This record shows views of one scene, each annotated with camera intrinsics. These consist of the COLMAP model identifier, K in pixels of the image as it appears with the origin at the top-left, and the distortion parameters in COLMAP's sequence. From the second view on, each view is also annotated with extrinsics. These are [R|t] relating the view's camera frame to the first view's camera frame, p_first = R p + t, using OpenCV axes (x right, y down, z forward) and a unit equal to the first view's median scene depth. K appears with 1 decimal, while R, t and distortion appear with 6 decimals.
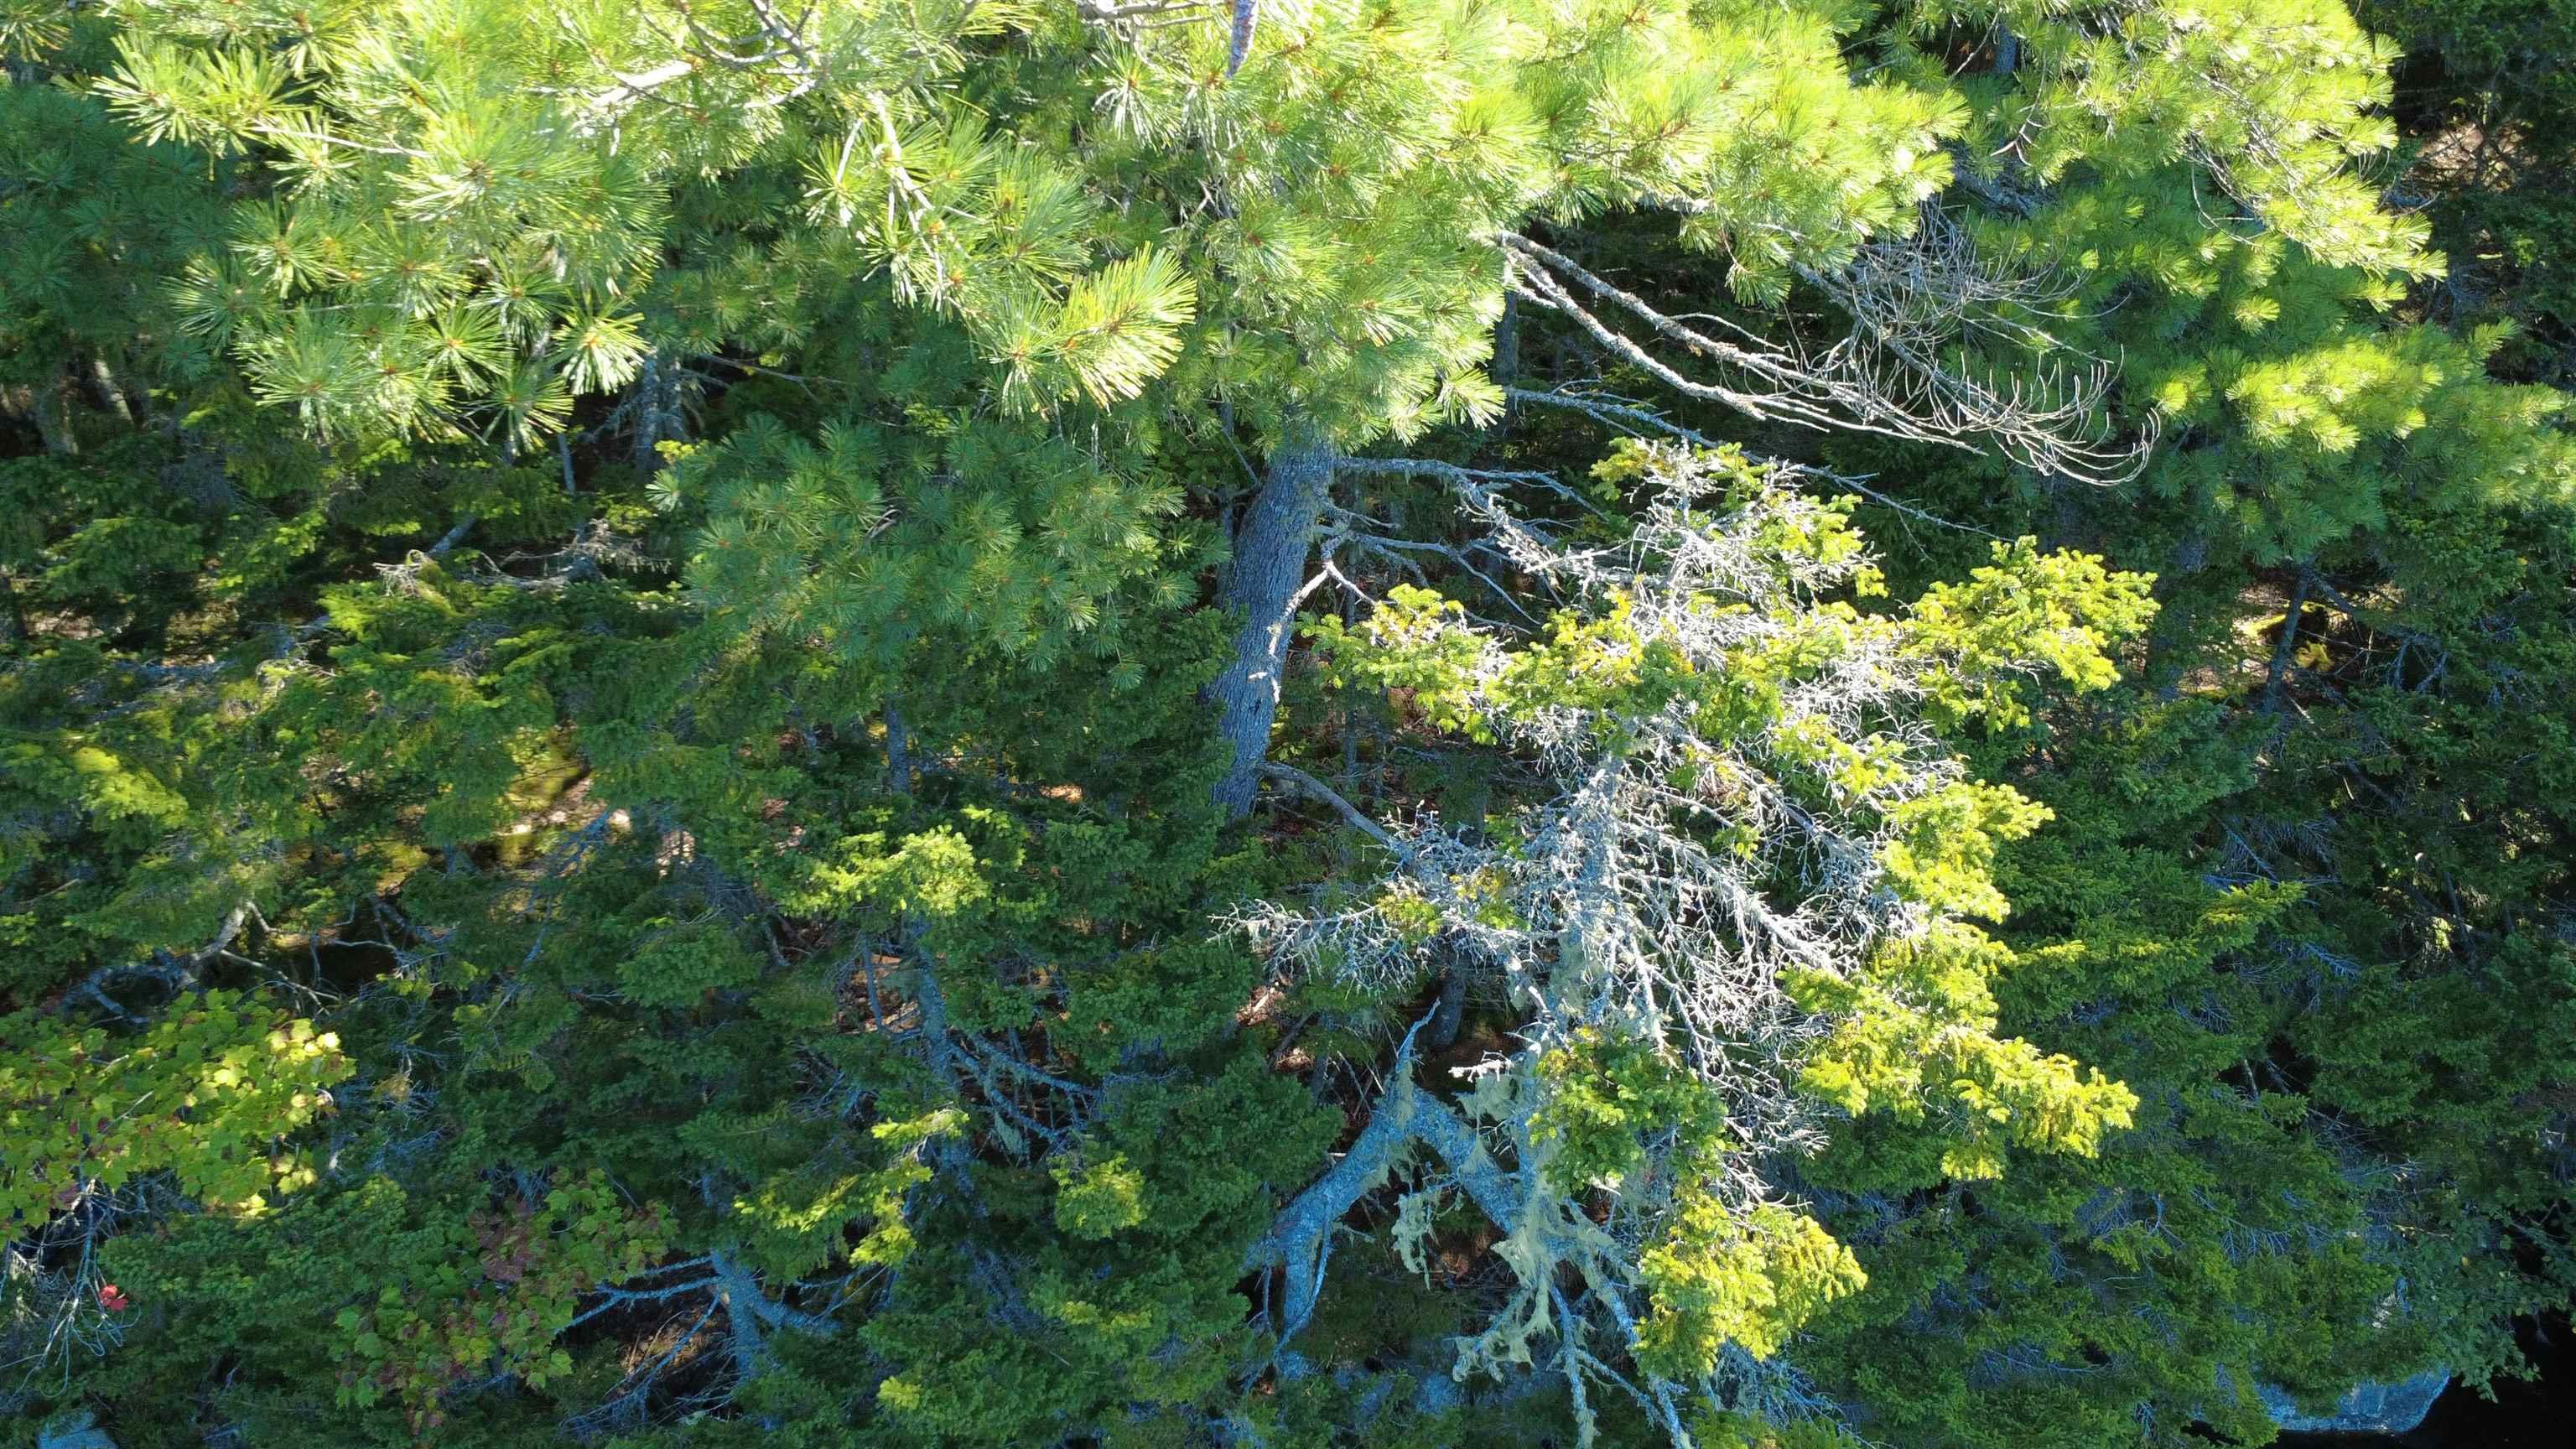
lens RADIAL K [[1879.2, 0, 1293.1], [0, 1879.2, 729.8], [0, 0, 1]] dist [-0.000221, -0.007594]
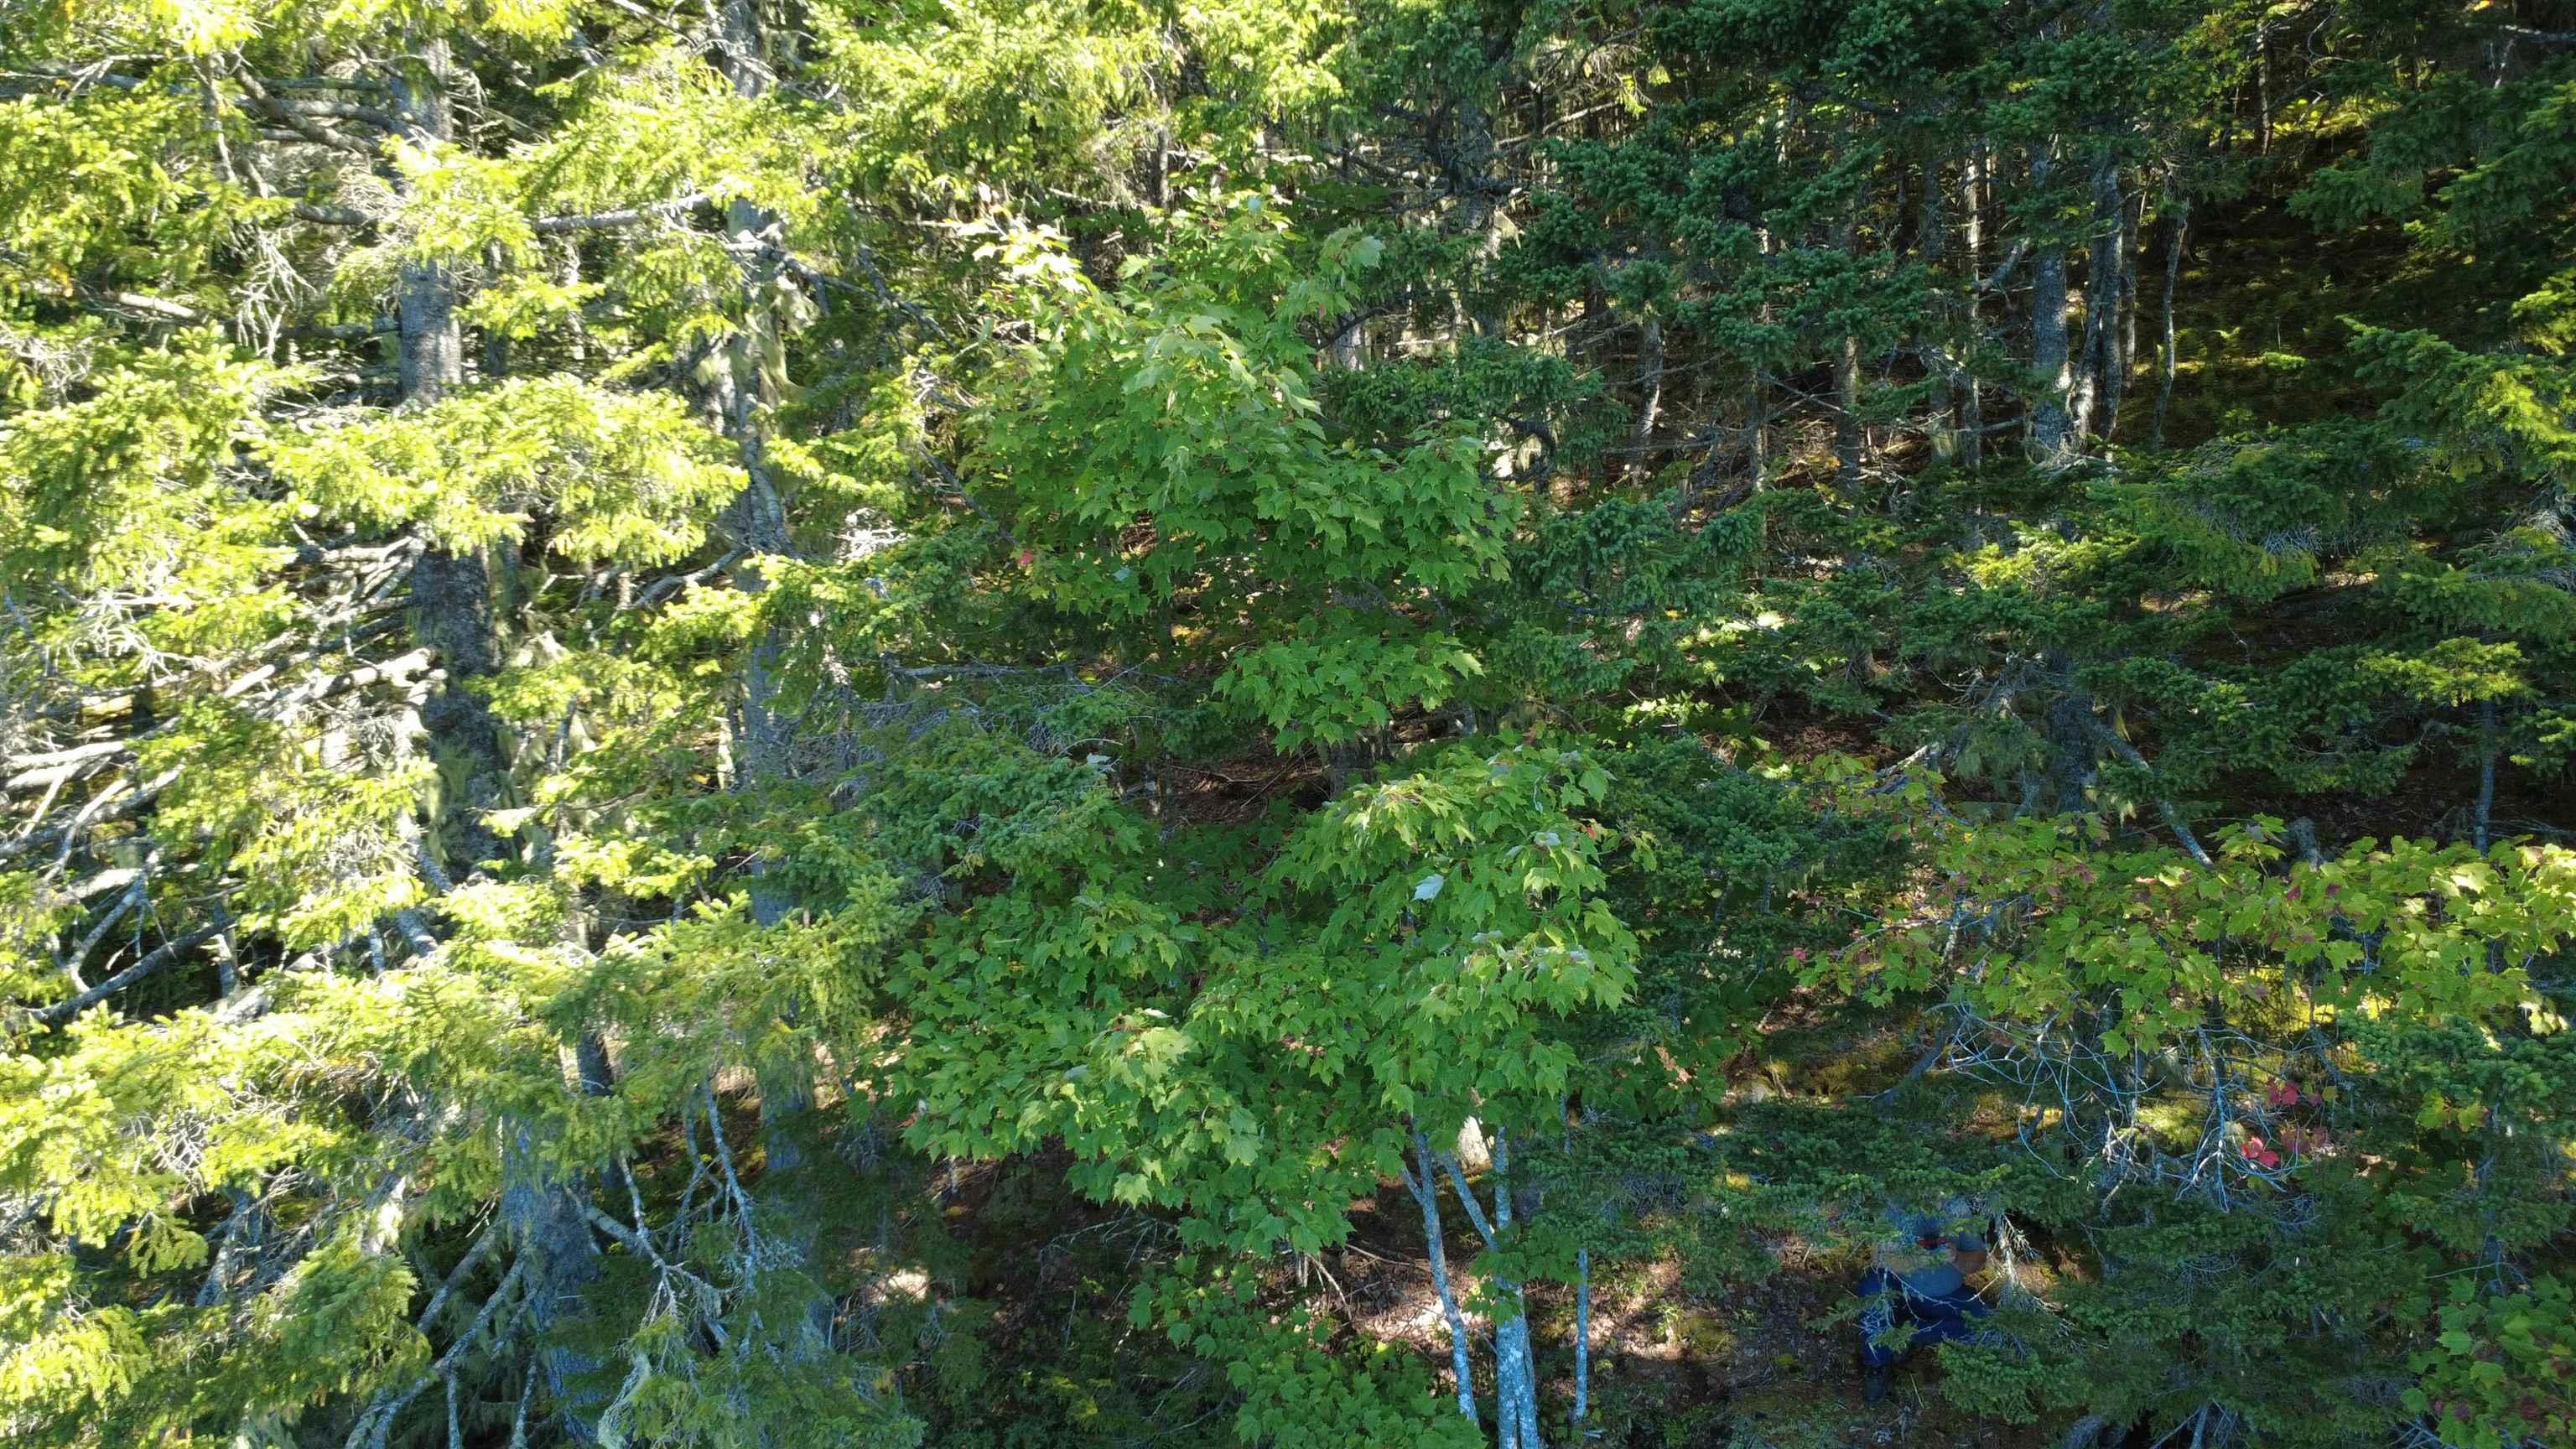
lens RADIAL K [[1879.2, 0, 1287.8], [0, 1879.2, 733.2], [0, 0, 1]] dist [-0.003851, 0.000198]
pose [[0.730911, 0.006615, -0.682440, -0.329274], [-0.238728, 0.939259, -0.246580, 0.385355], [0.639357, 0.343145, 0.688094, 0.068282]]
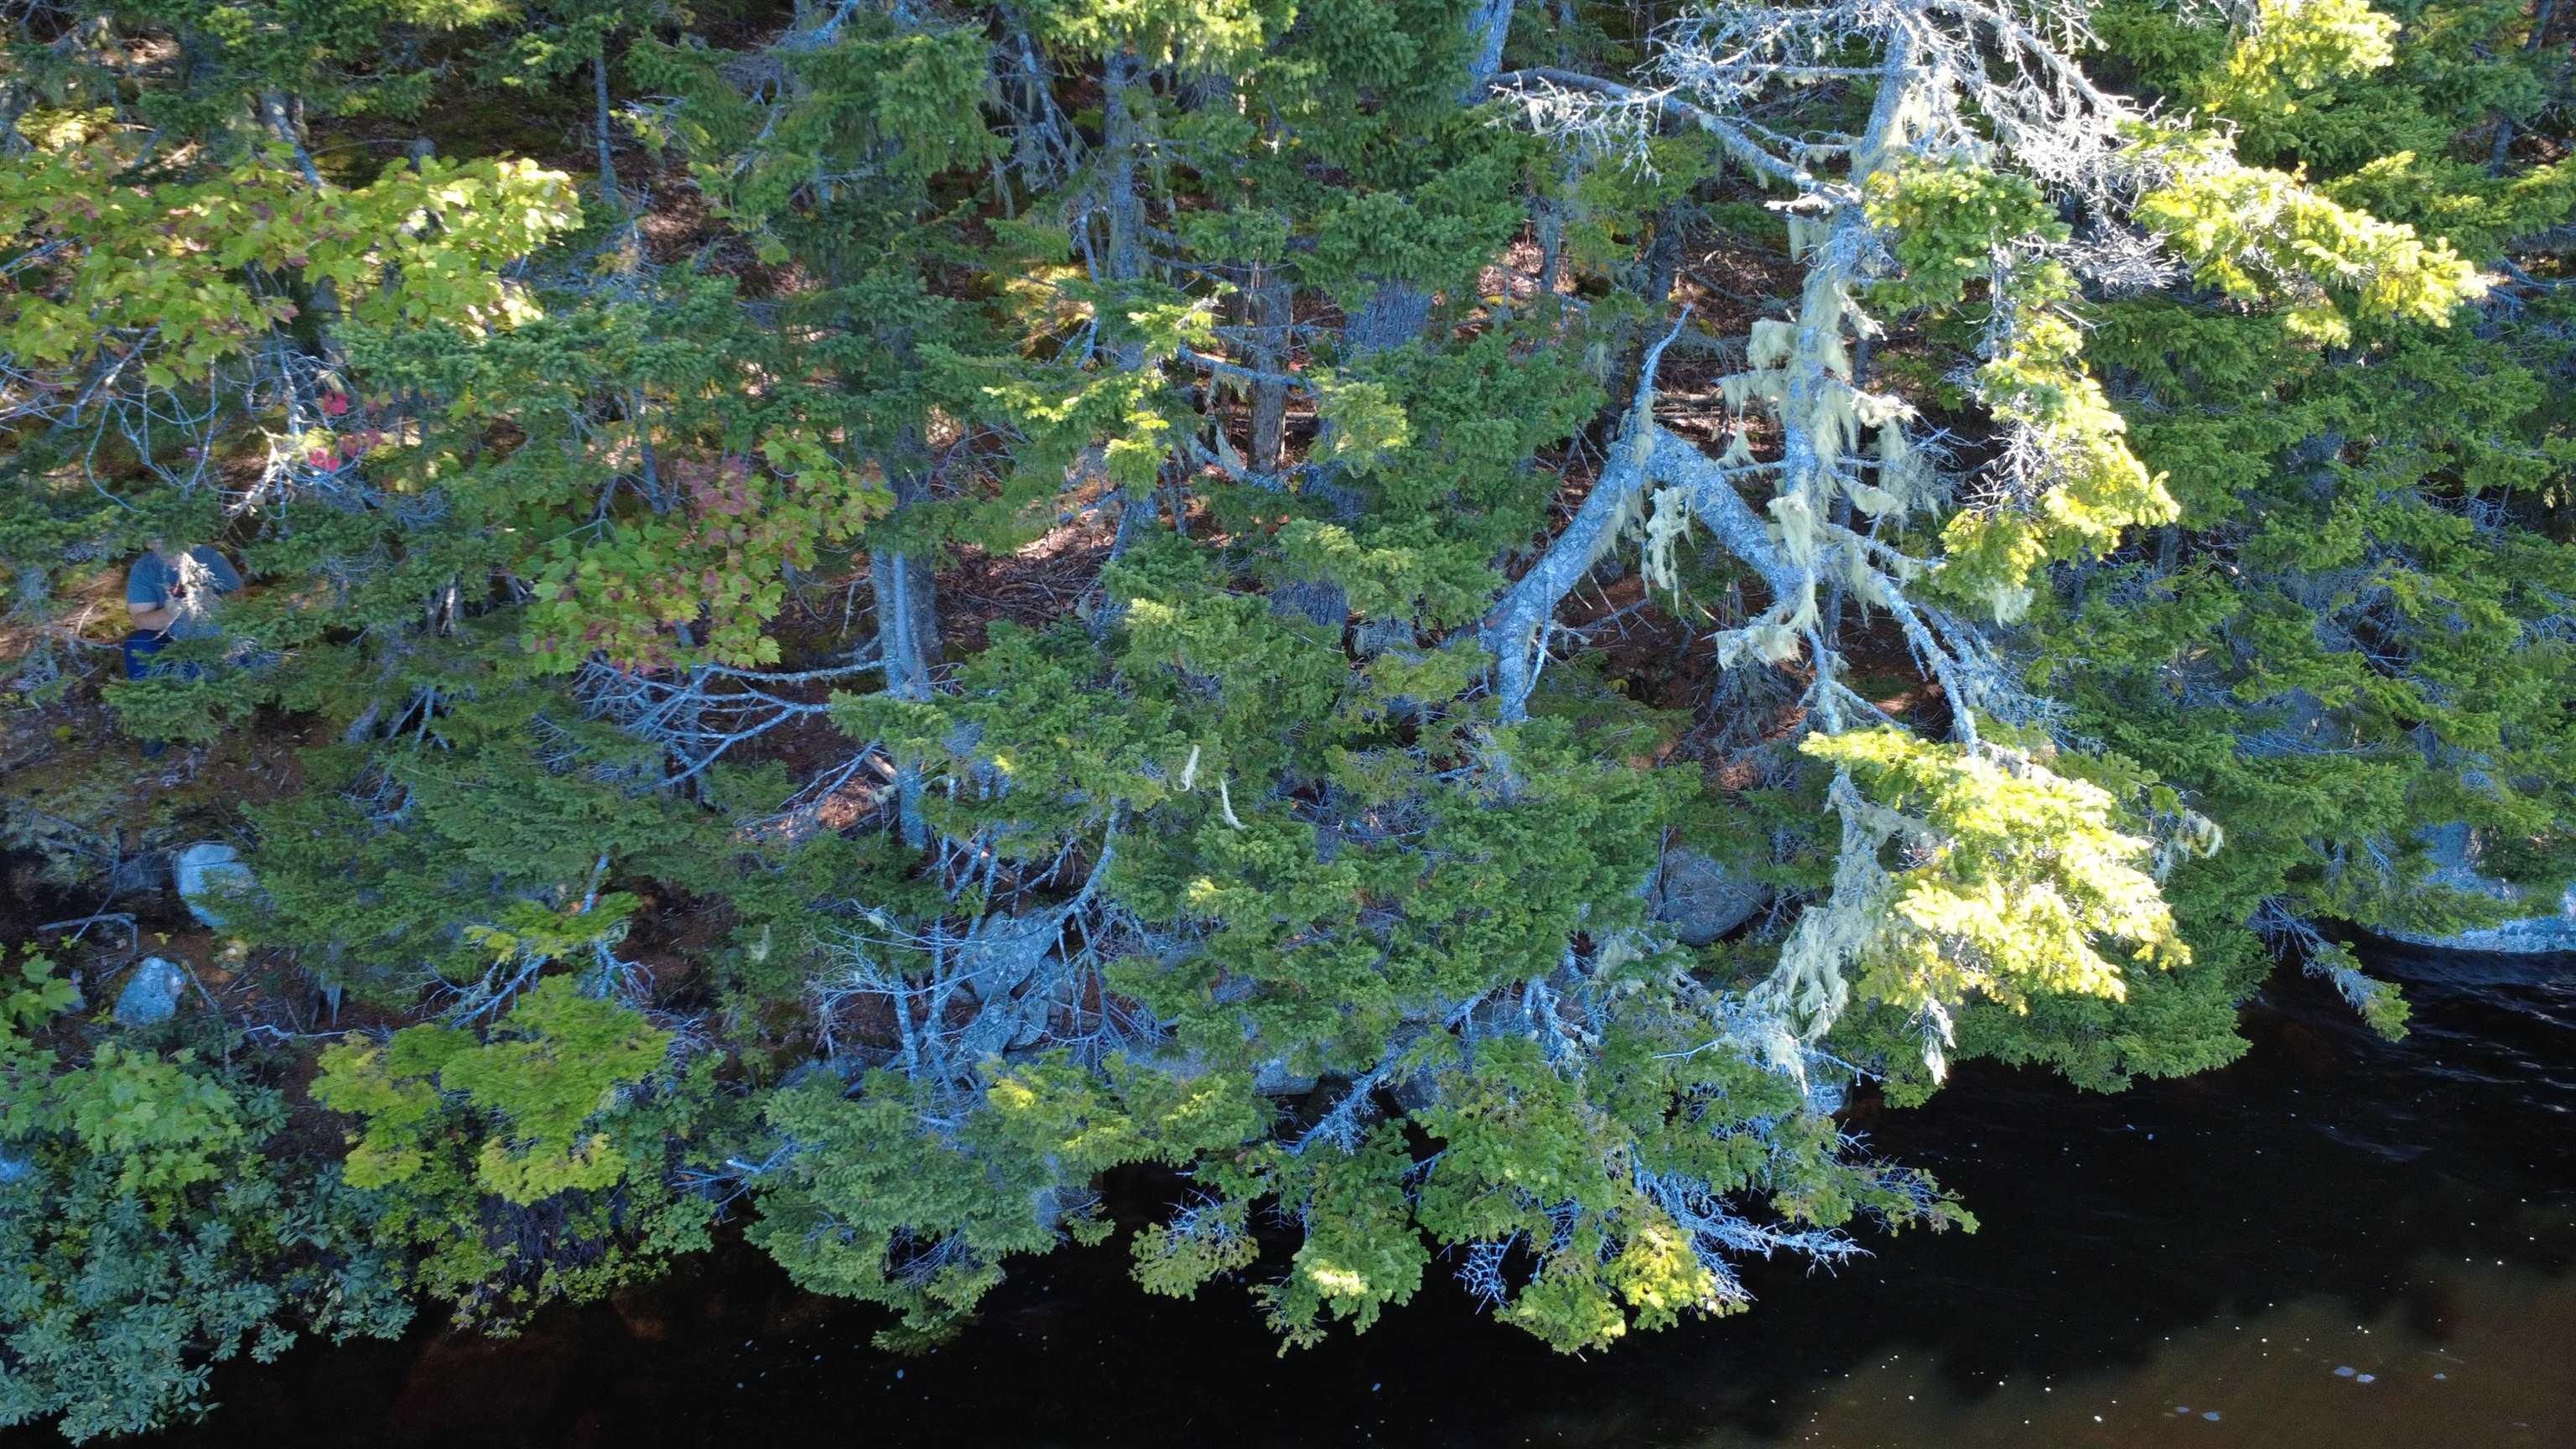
lens RADIAL K [[1875.7, 0, 1290.2], [0, 1875.7, 730.1], [0, 0, 1]] dist [-0.008885, 0.002363]
pose [[0.999984, 0.005322, -0.002004, -0.128730], [-0.005316, 0.999981, 0.003194, 0.380248], [0.002020, -0.003183, 0.999993, 0.061128]]
